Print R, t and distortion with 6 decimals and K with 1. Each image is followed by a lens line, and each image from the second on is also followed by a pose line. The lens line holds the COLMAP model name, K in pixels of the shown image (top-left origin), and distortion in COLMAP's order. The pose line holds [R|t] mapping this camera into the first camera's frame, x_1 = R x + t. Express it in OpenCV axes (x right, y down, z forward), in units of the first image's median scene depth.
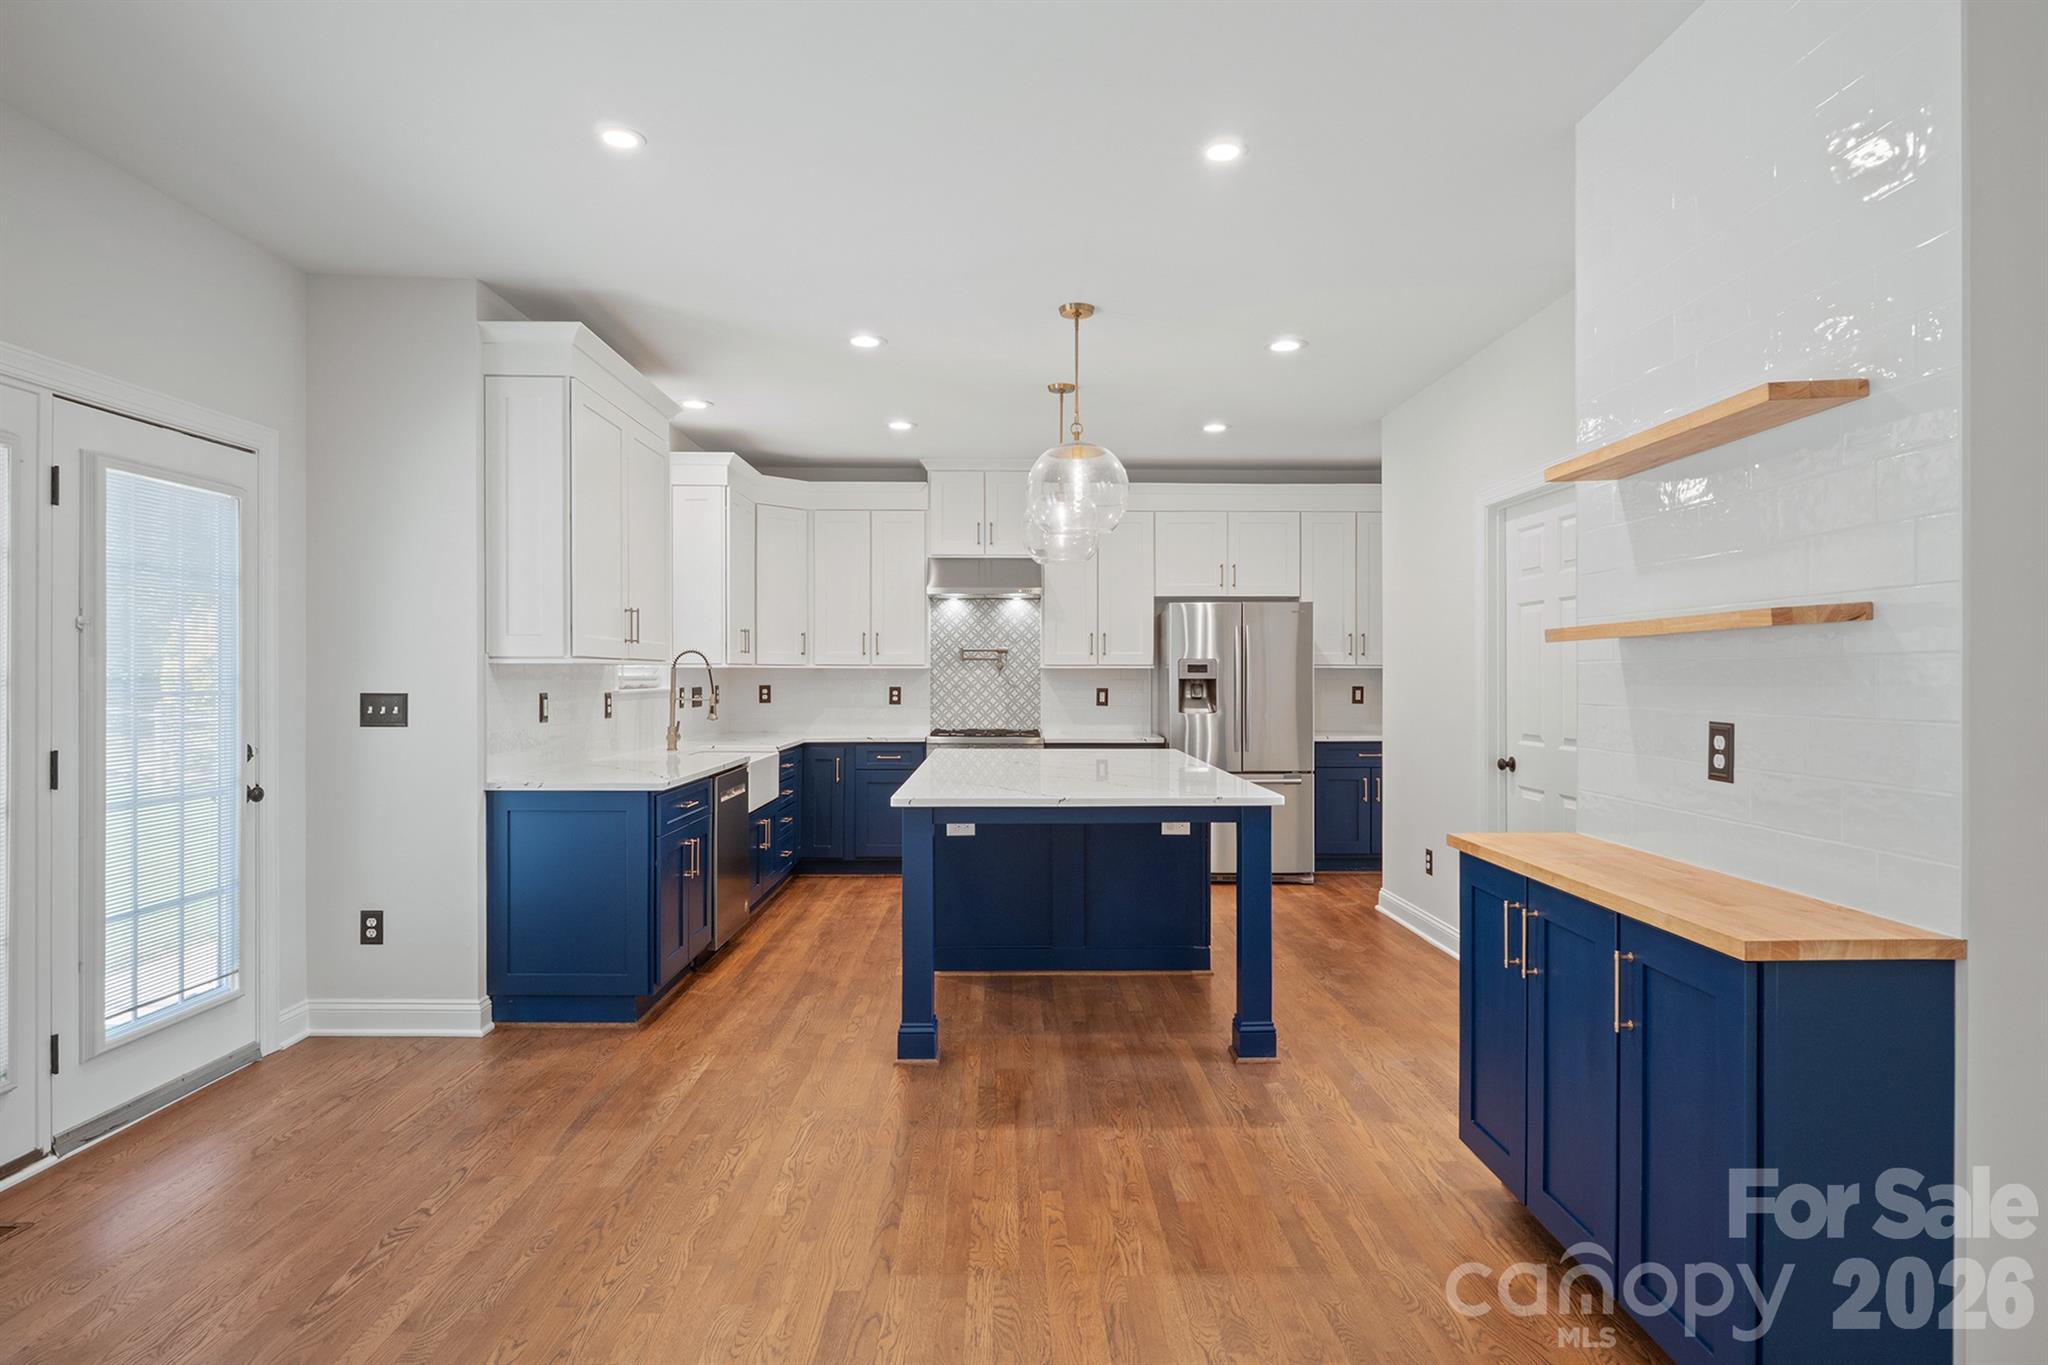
lens RADIAL K [[1129.3, 0, 1032.4], [0, 1129.3, 677.3], [0, 0, 1]] dist [-0.003078, -0.001412]
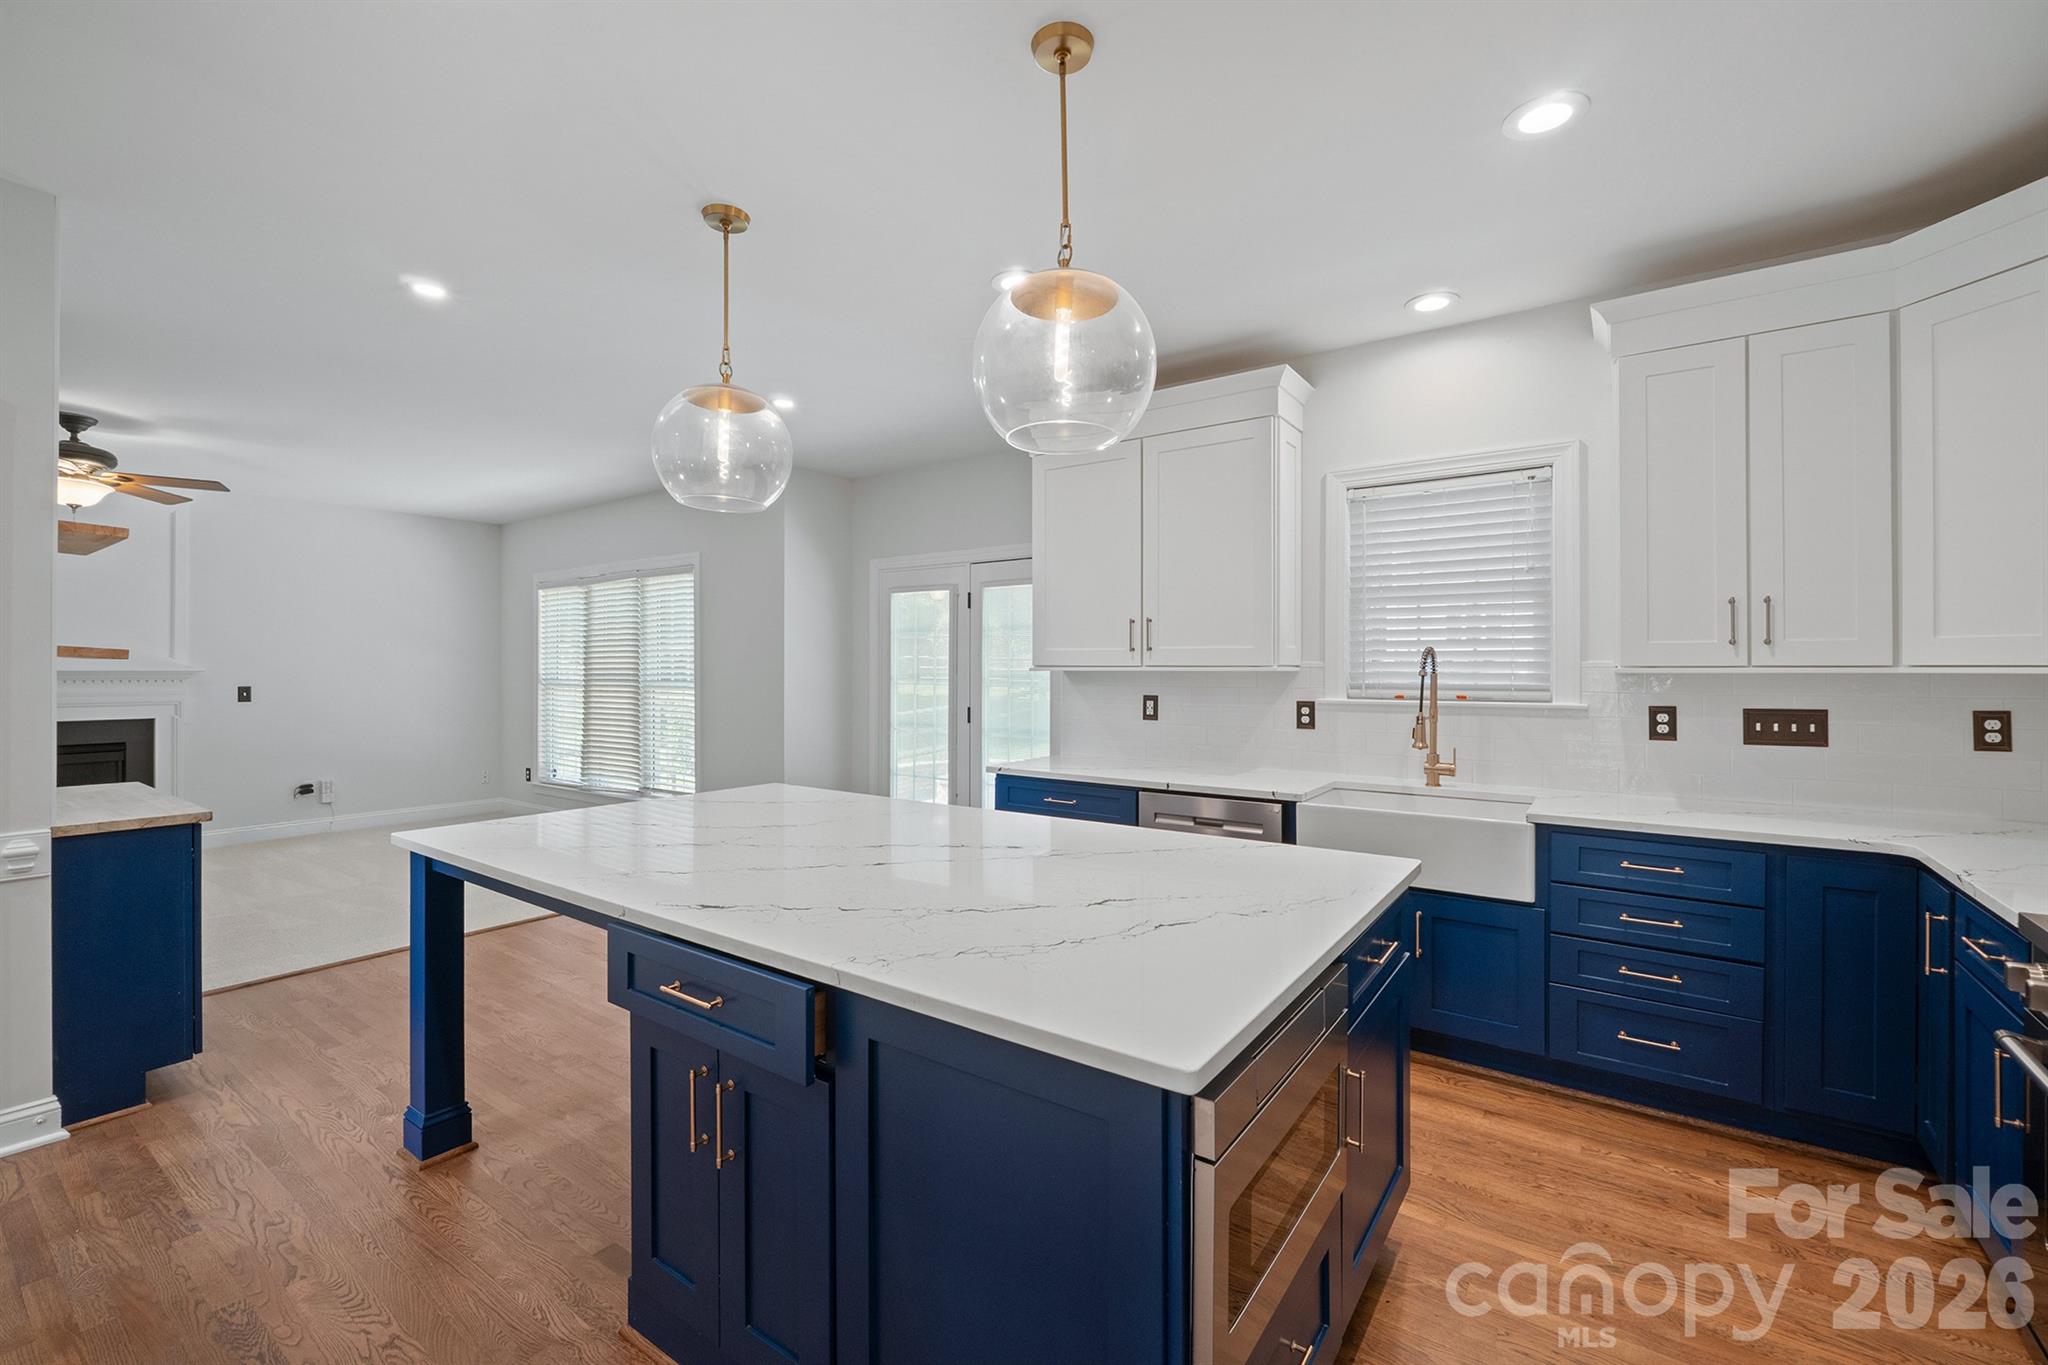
lens RADIAL K [[860.4, 0, 1023.1], [0, 860.4, 671.4], [0, 0, 1]] dist [-0.005936, -0.000028]
pose [[-0.594731, 0.004623, -0.803912, 0.245605], [-0.001996, 0.999972, 0.007227, -0.011453], [0.803922, 0.005902, -0.594705, 0.946694]]
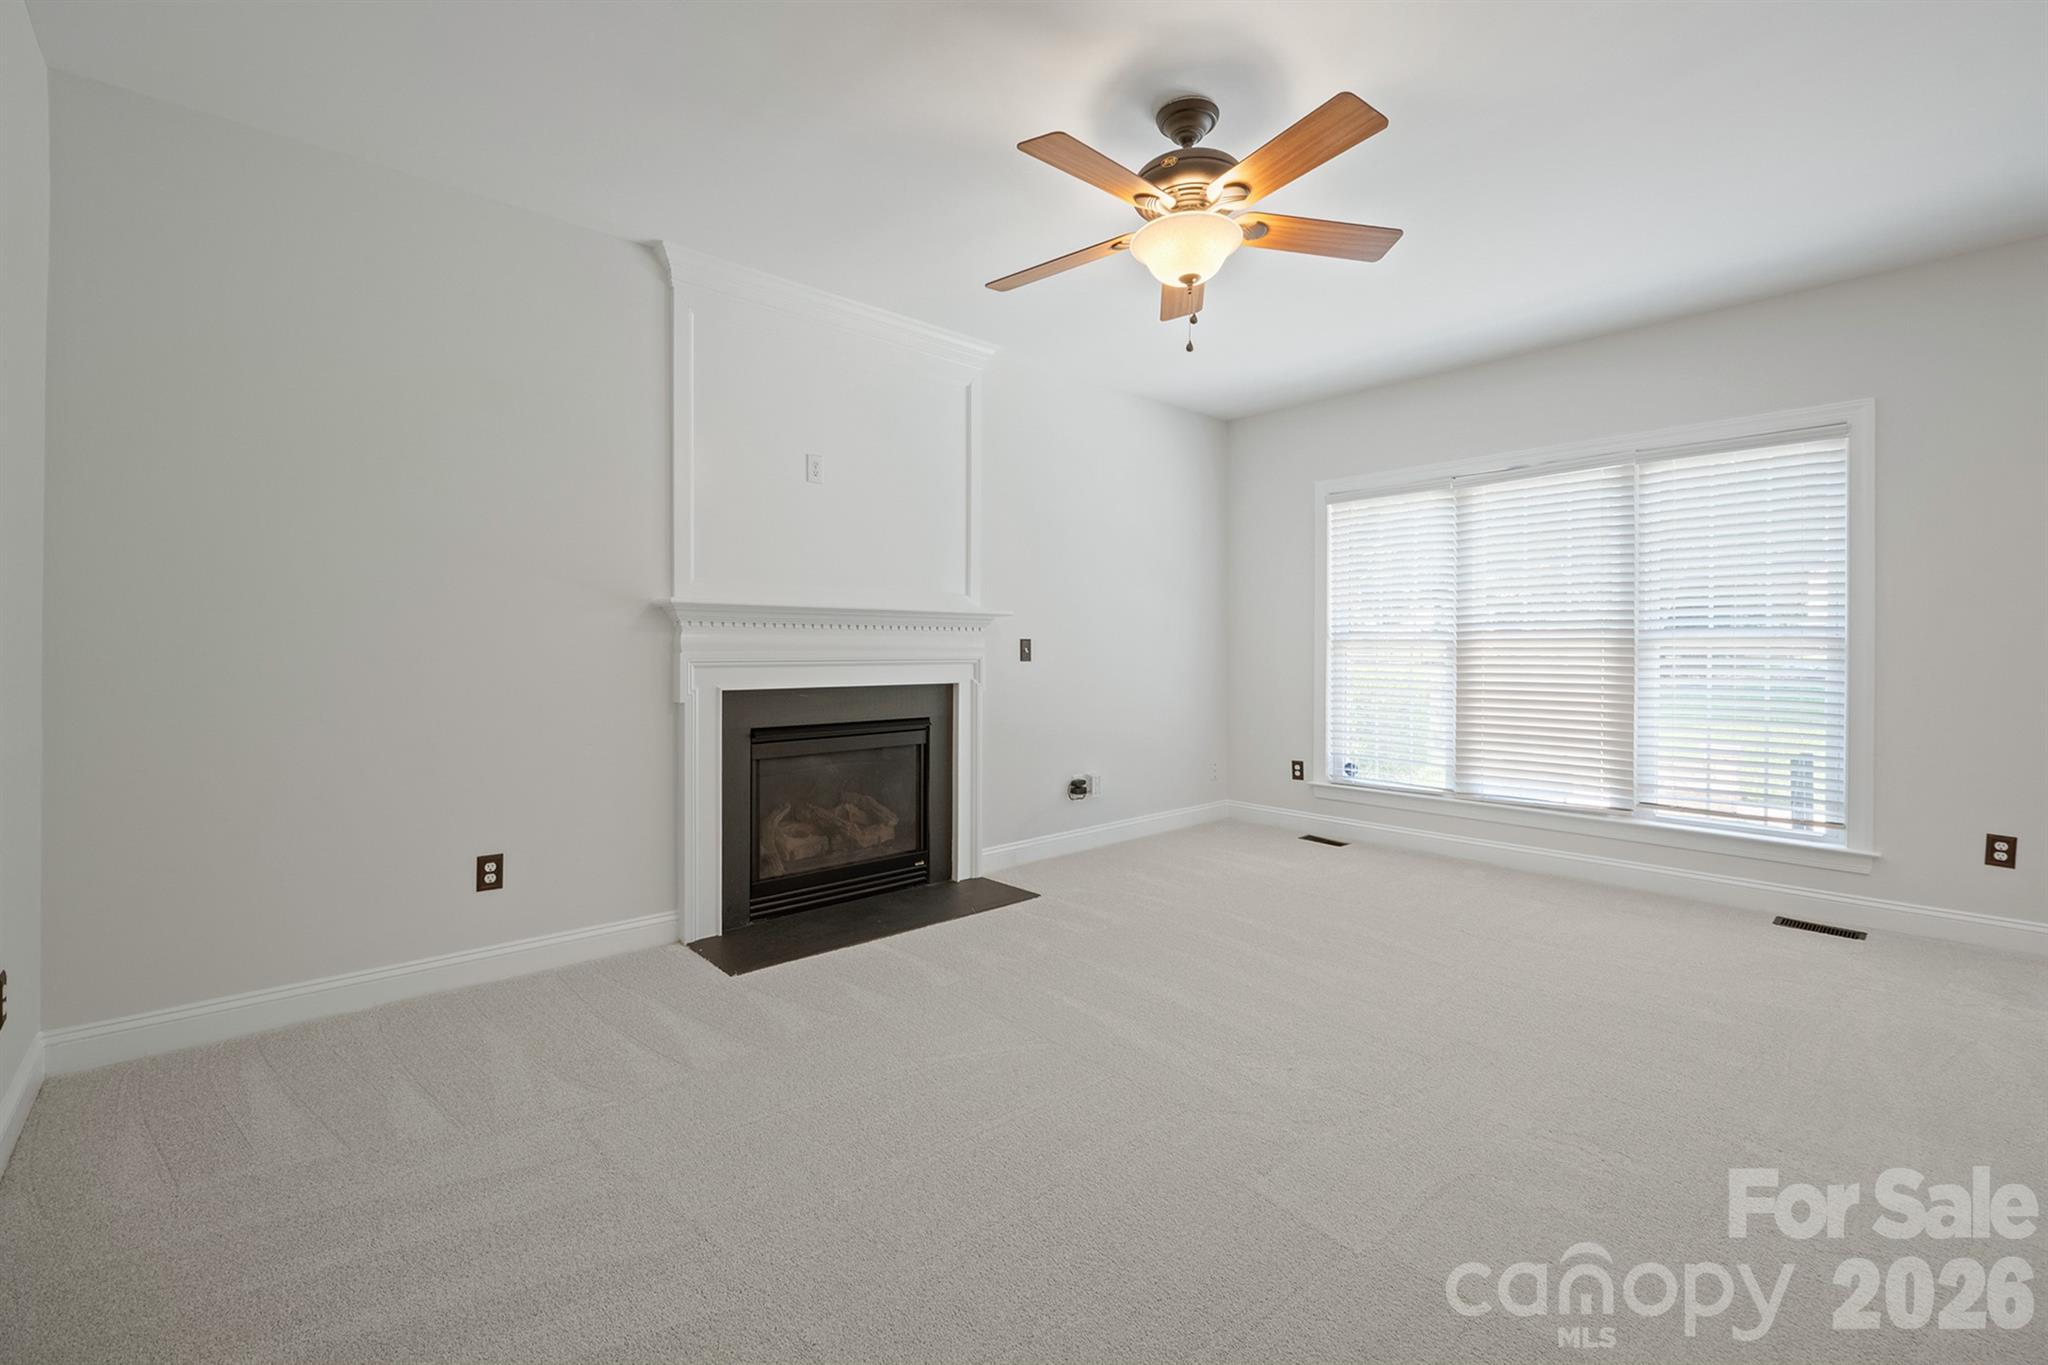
lens RADIAL K [[860.4, 0, 1029.3], [0, 860.4, 671.8], [0, 0, 1]] dist [-0.005936, -0.000028]
pose [[-0.742608, 0.019279, -0.669449, 0.438441], [-0.003117, 0.999475, 0.032240, 0.017755], [0.669719, 0.026029, -0.742158, 0.184014]]
